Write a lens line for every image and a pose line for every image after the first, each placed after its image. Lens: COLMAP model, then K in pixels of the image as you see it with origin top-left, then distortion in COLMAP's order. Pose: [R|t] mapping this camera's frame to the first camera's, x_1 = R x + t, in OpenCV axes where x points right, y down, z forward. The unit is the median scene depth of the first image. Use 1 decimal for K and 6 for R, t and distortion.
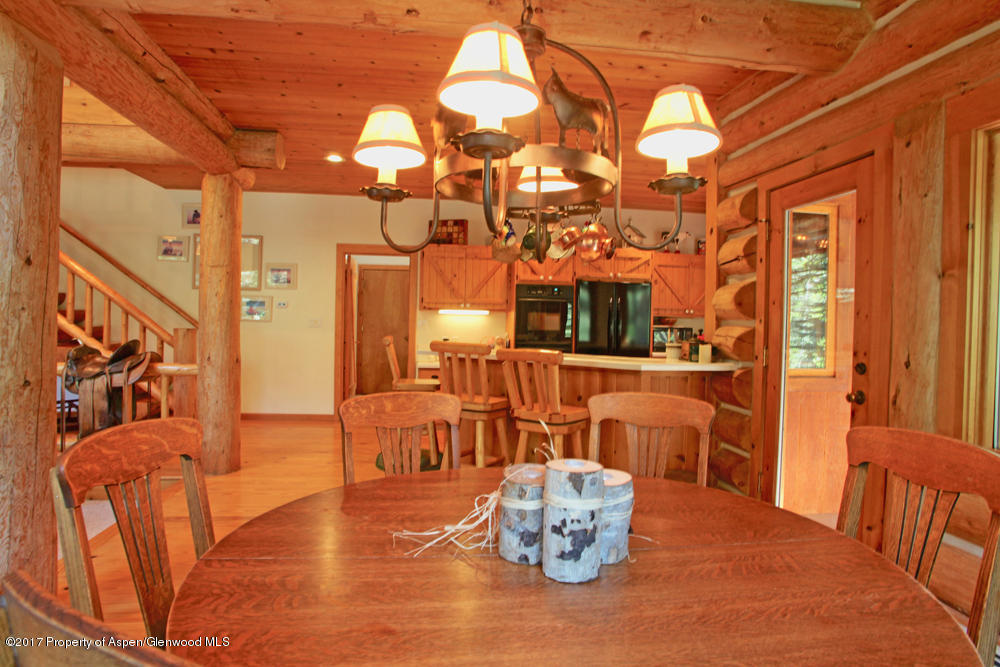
lens RADIAL K [[571.3, 0, 496.1], [0, 571.3, 325.4], [0, 0, 1]] dist [-0.090298, 0.039828]
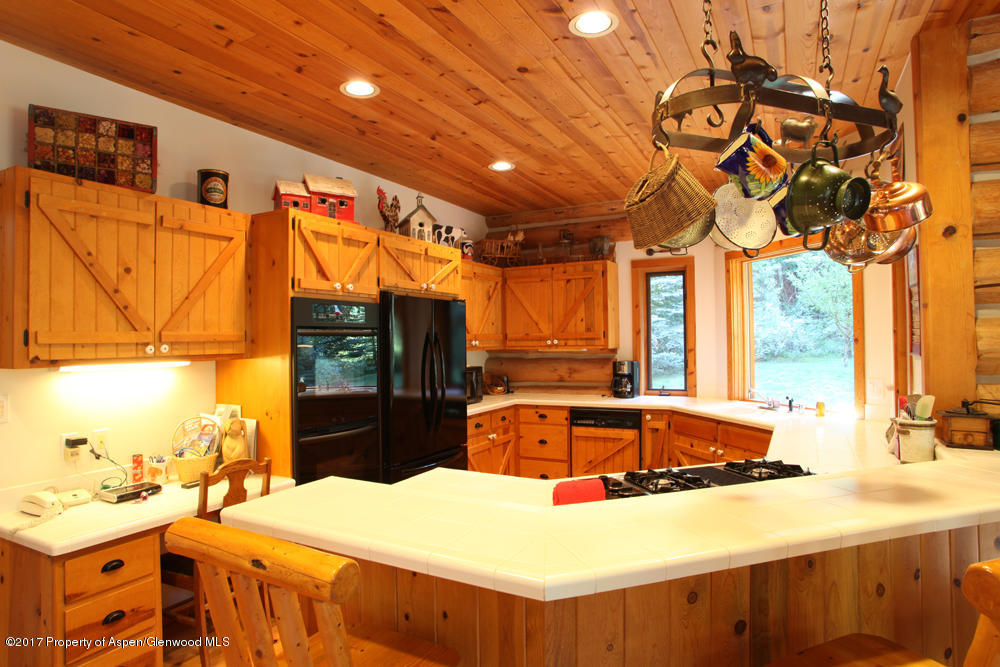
lens RADIAL K [[571.3, 0, 493.4], [0, 571.3, 331.4], [0, 0, 1]] dist [-0.090298, 0.039828]
pose [[0.587202, -0.016025, 0.809282, -0.360499], [0.028614, 0.999590, -0.000968, -0.063907], [-0.808934, 0.023726, 0.587420, 0.952587]]
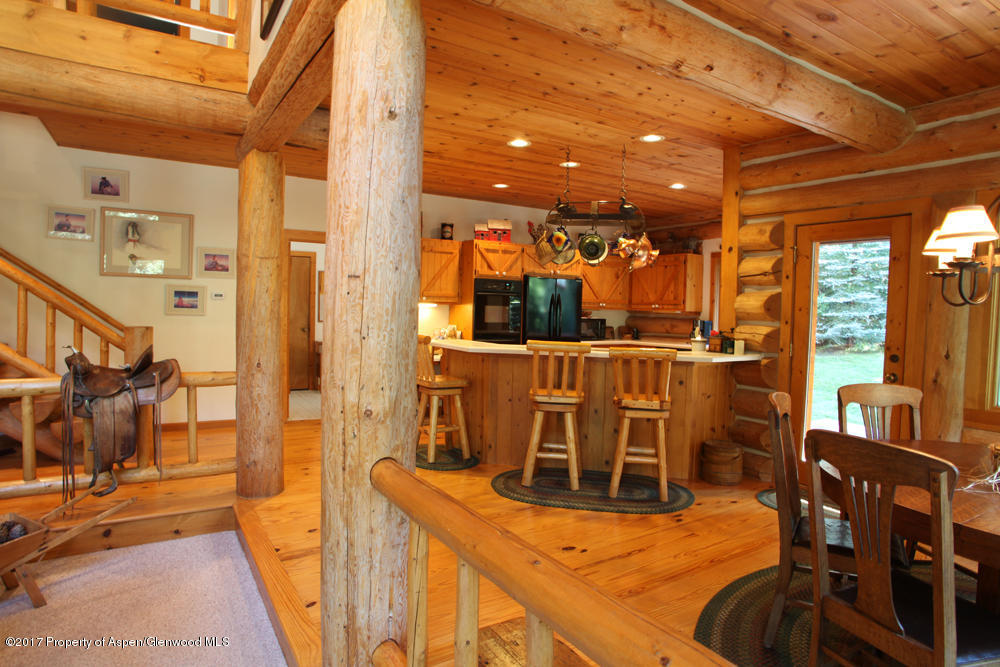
lens RADIAL K [[571.3, 0, 500.2], [0, 571.3, 328.6], [0, 0, 1]] dist [-0.090298, 0.039828]
pose [[0.909516, -0.011632, 0.415507, -0.551437], [-0.004332, 0.999289, 0.037459, -0.031968], [-0.415647, -0.035869, 0.908819, 0.057110]]
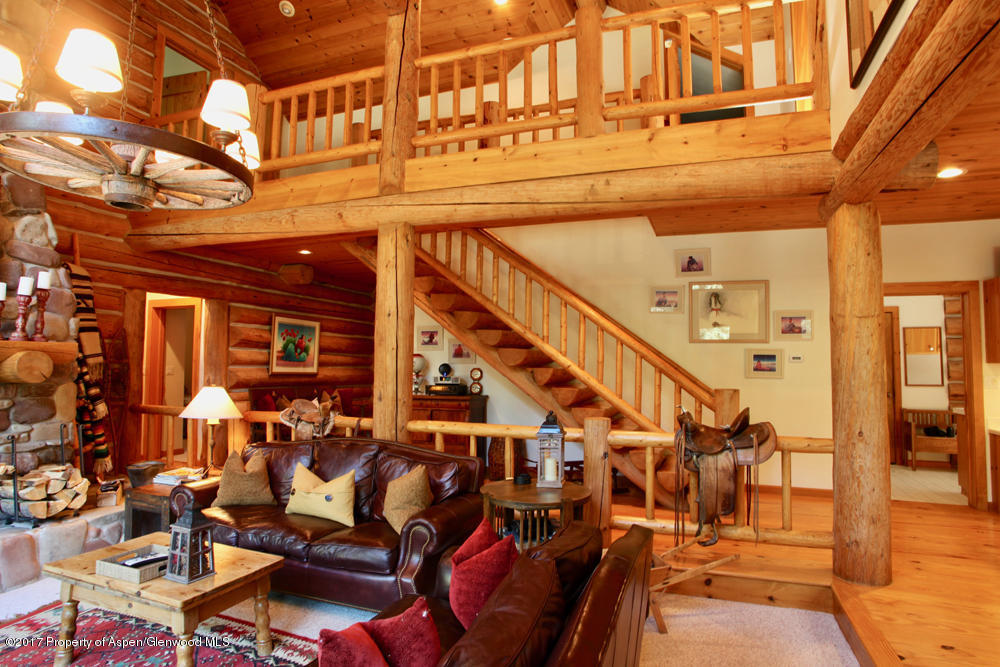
lens RADIAL K [[571.3, 0, 490.9], [0, 571.3, 326.8], [0, 0, 1]] dist [-0.090298, 0.039828]
pose [[0.878520, -0.038173, -0.476178, -0.613837], [0.002389, 0.997141, -0.075529, -0.034665], [0.477700, 0.065216, 0.876099, 0.060520]]
